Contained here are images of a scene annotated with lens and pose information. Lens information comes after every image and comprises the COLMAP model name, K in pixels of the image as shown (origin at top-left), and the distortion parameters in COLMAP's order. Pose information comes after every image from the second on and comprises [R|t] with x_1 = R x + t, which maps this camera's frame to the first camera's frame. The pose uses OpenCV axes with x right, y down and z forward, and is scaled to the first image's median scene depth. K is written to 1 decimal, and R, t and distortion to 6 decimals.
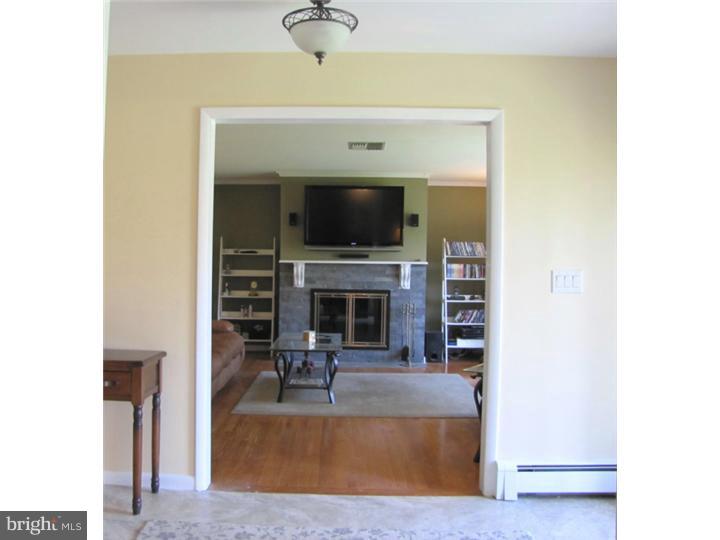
lens RADIAL K [[601.3, 0, 358.5], [0, 601.3, 260.3], [0, 0, 1]] dist [-0.193354, 0.164728]
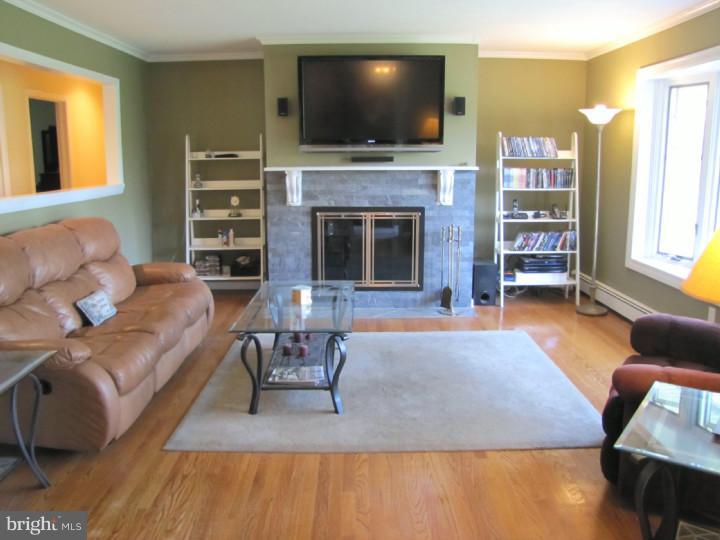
lens RADIAL K [[601.3, 0, 358.5], [0, 601.3, 260.3], [0, 0, 1]] dist [-0.193354, 0.164728]
pose [[0.999309, -0.011221, -0.035437, -0.000398], [0.017334, 0.984017, 0.177226, -0.014576], [0.032882, -0.177718, 0.983532, 0.297846]]
